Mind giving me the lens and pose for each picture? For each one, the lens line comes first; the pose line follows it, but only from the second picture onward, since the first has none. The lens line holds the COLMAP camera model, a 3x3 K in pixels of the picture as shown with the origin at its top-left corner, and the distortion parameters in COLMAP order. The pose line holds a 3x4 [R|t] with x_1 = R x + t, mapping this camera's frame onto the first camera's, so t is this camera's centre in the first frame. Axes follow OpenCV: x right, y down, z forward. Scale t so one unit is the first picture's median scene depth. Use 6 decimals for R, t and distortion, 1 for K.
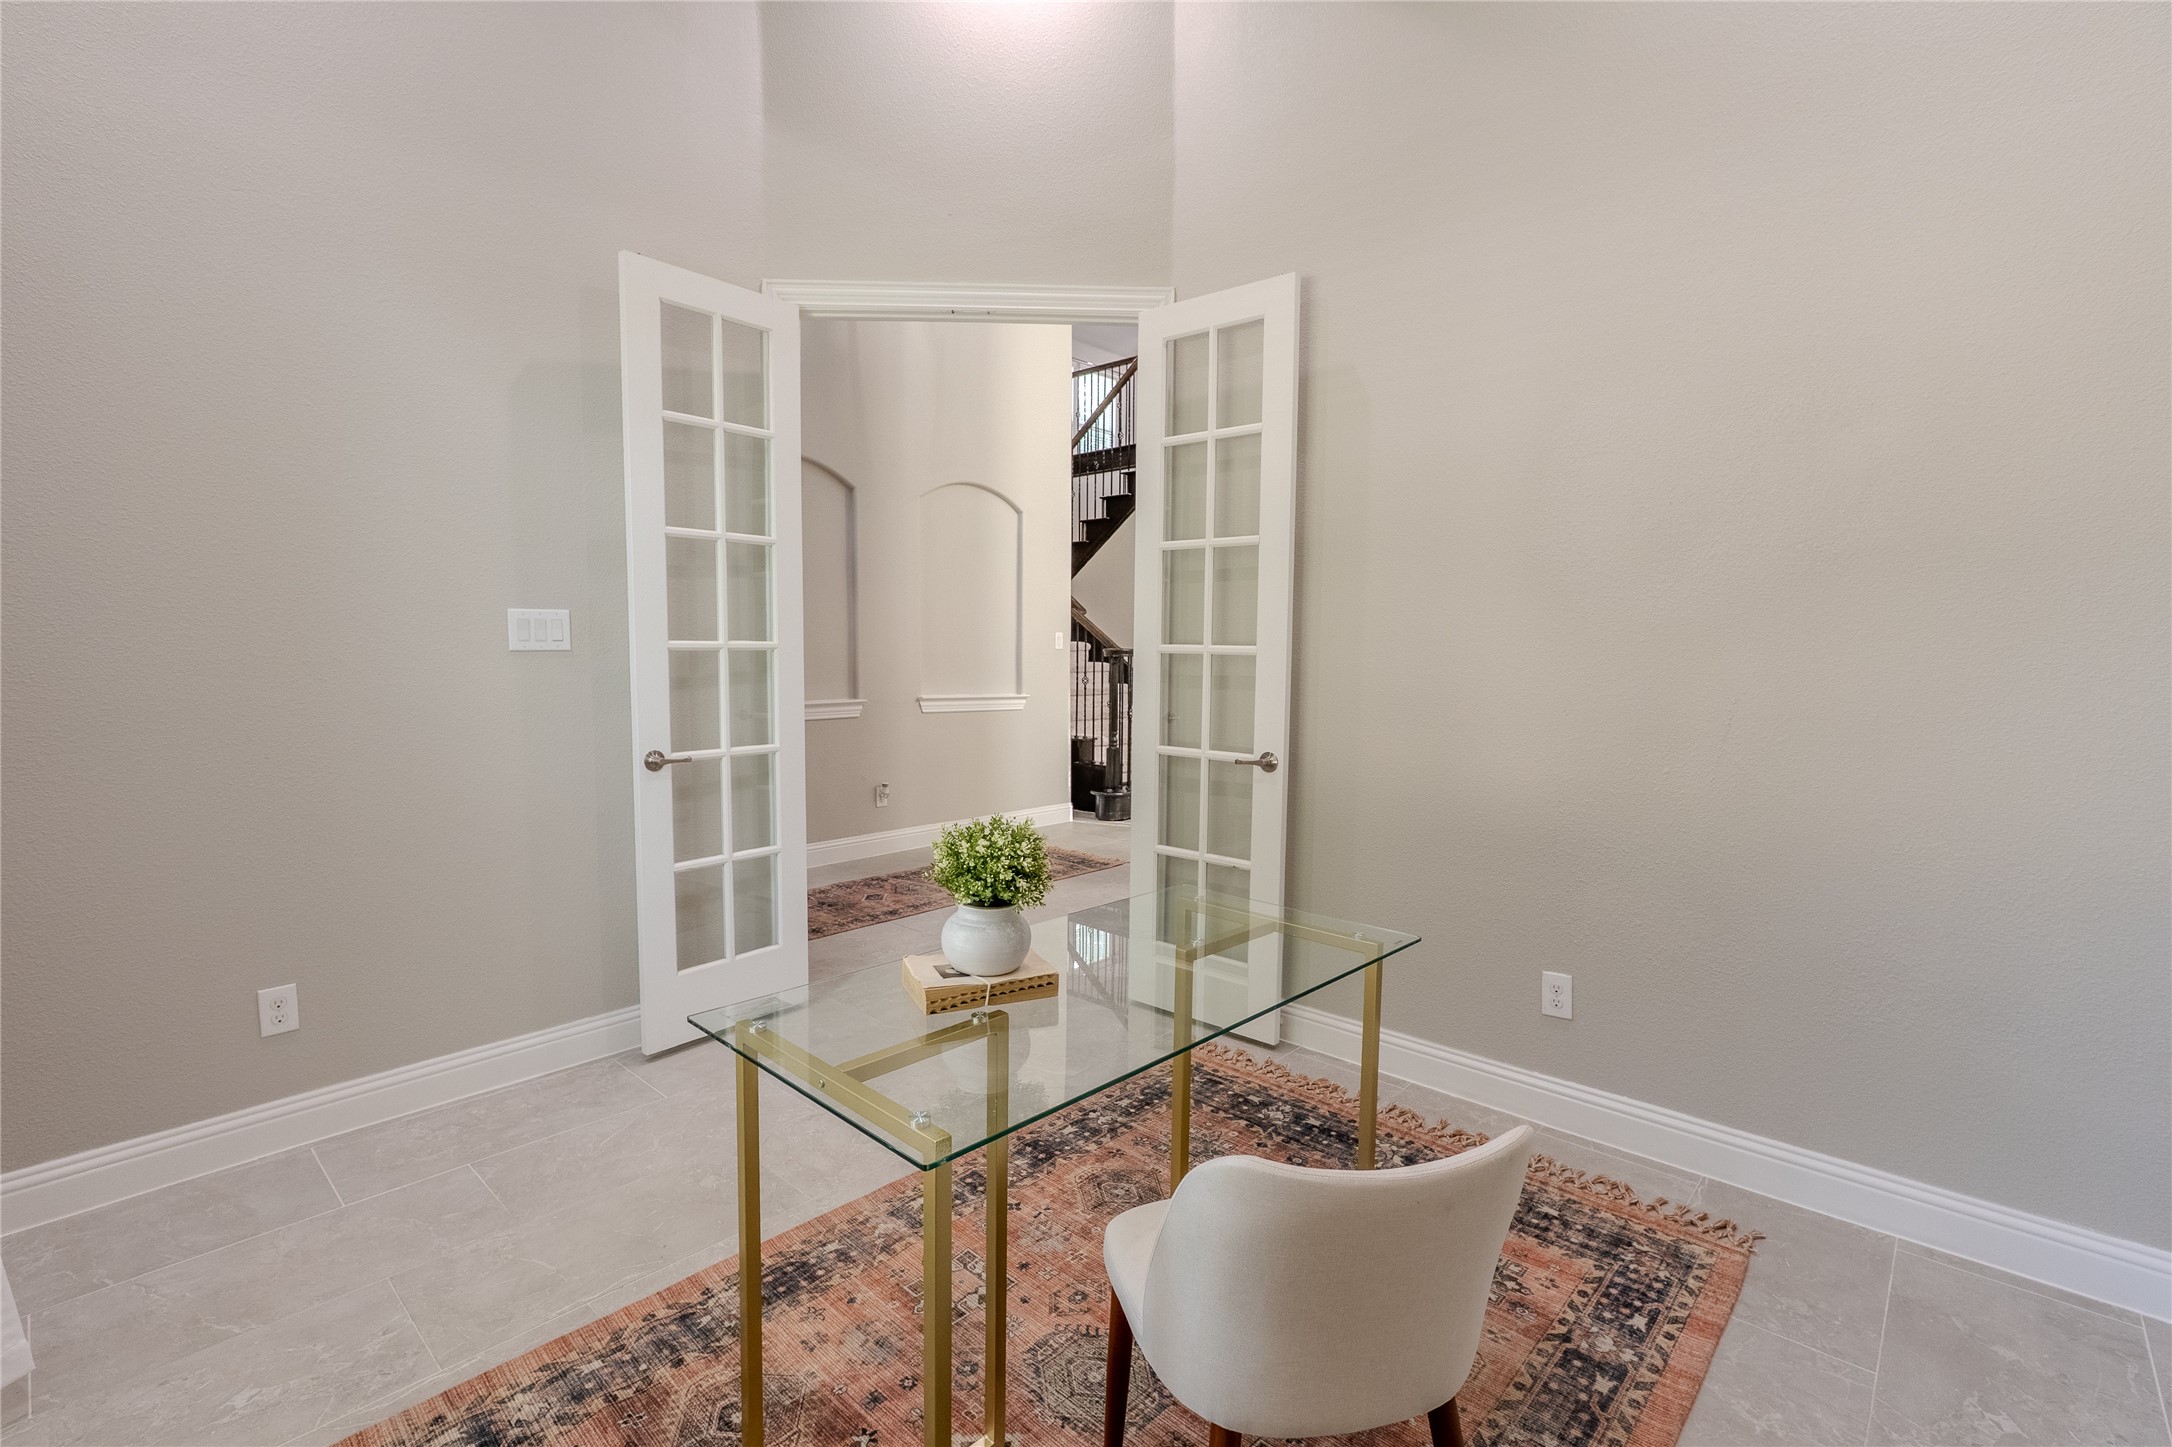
lens RADIAL K [[984.7, 0, 1084.6], [0, 984.7, 725.8], [0, 0, 1]] dist [-0.009686, 0.001005]
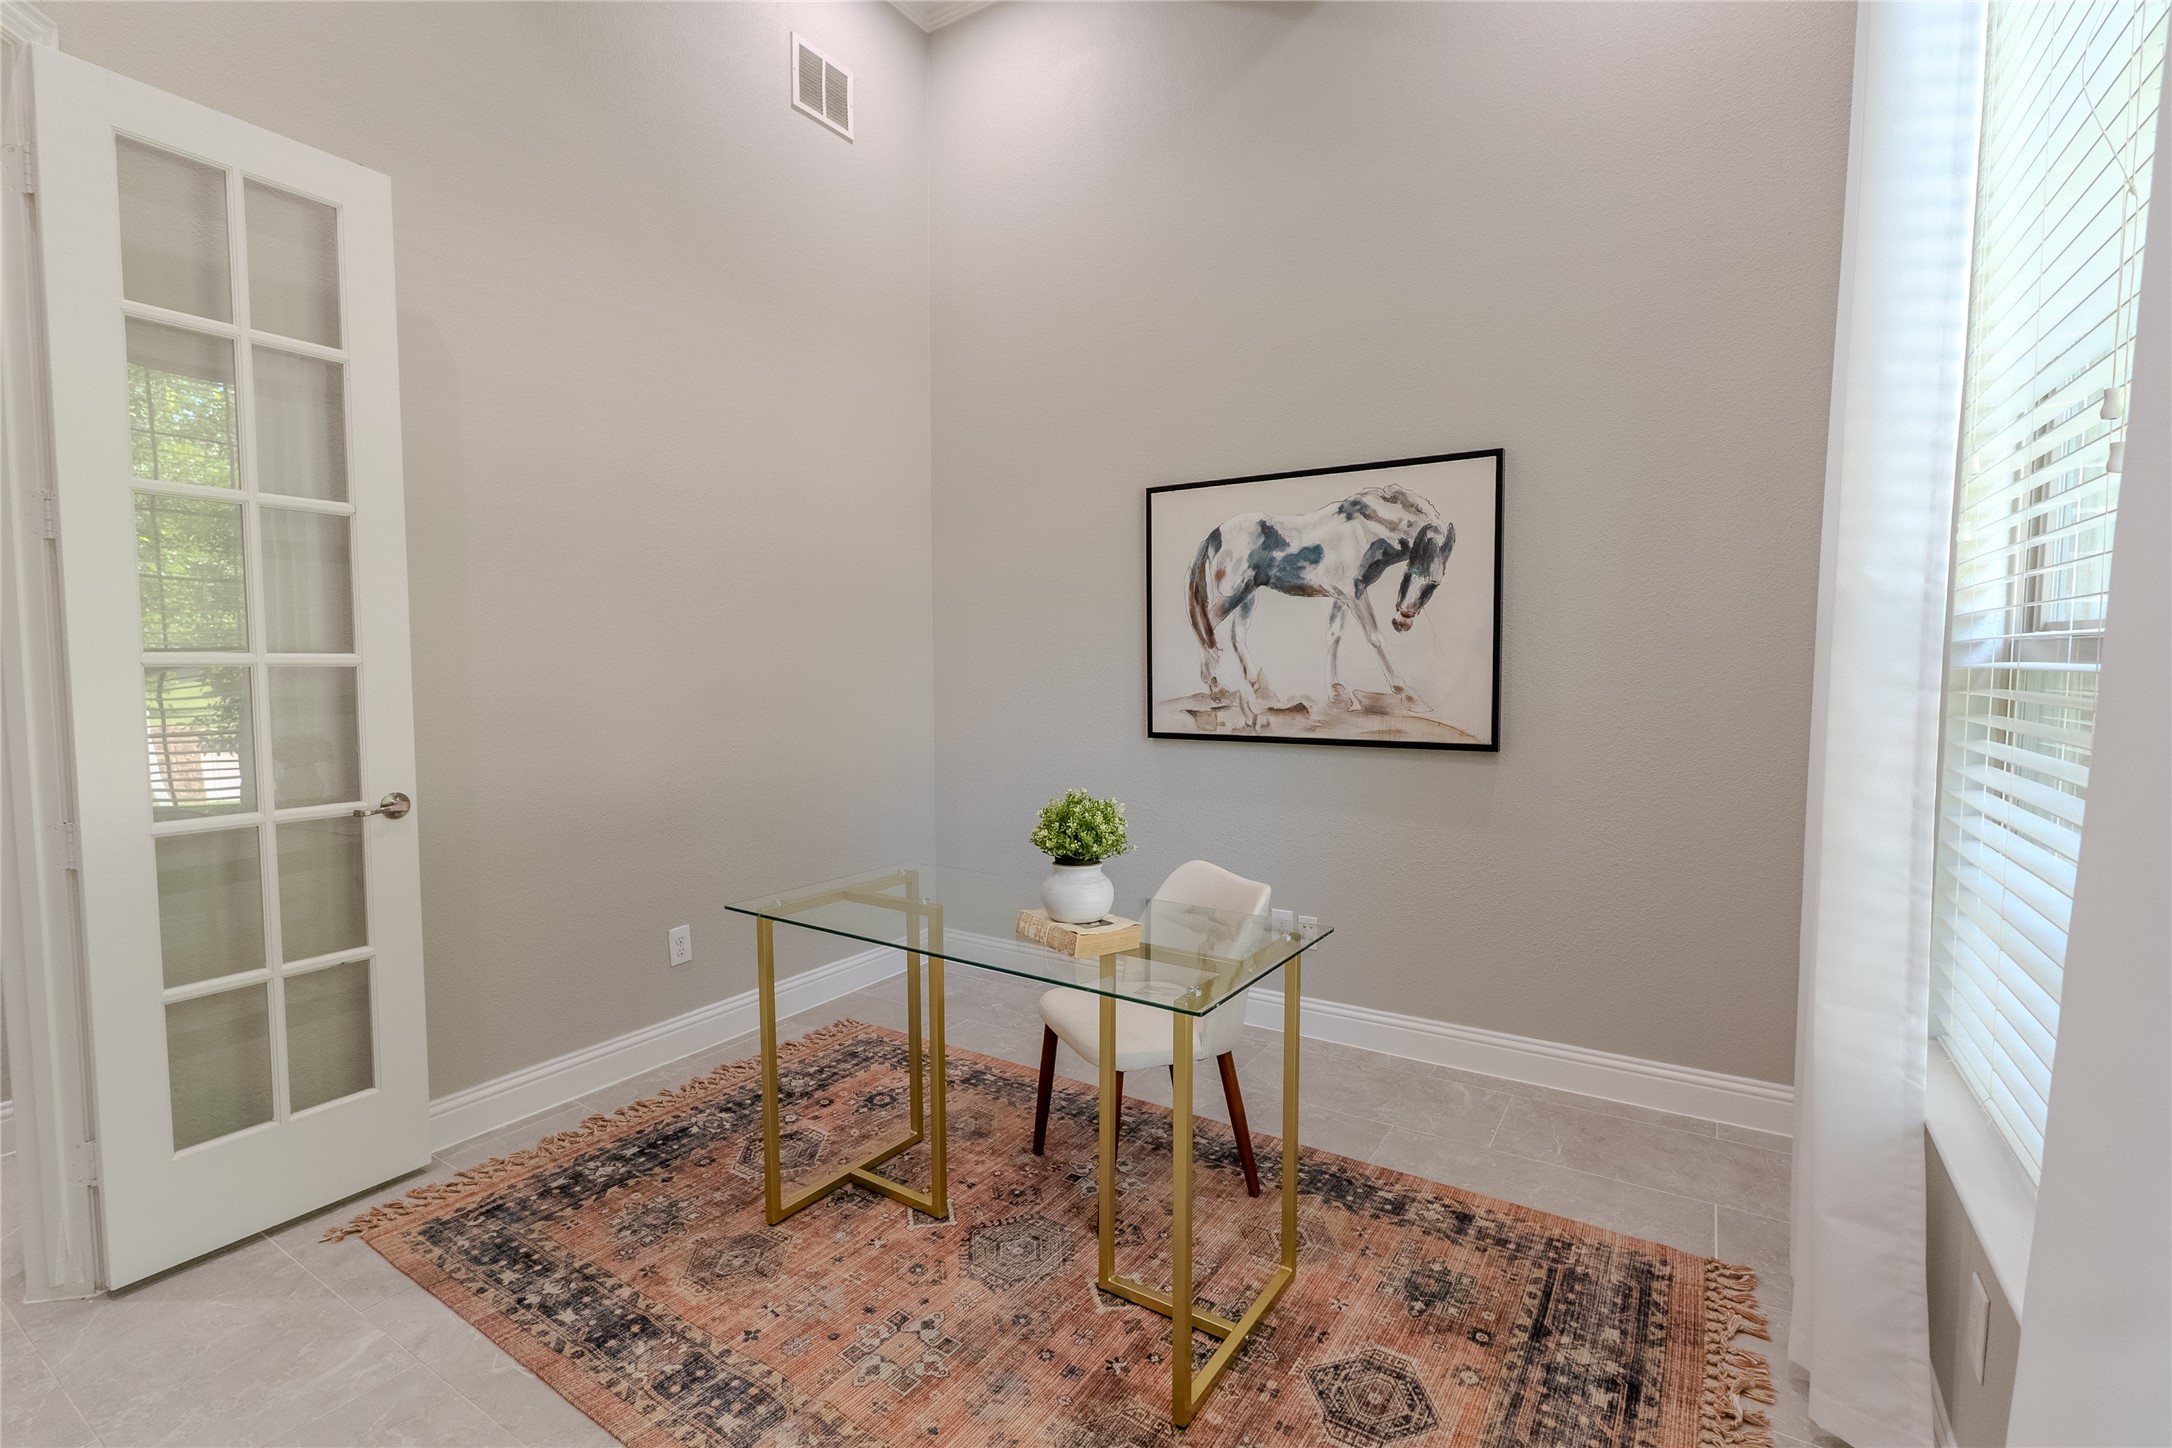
lens RADIAL K [[984.7, 0, 1084.6], [0, 984.7, 726.3], [0, 0, 1]] dist [-0.009686, 0.001005]
pose [[-0.182959, -0.073814, 0.980346, -0.775802], [0.079228, 0.992827, 0.089540, -0.059374], [-0.979923, 0.094053, -0.175799, 0.718186]]
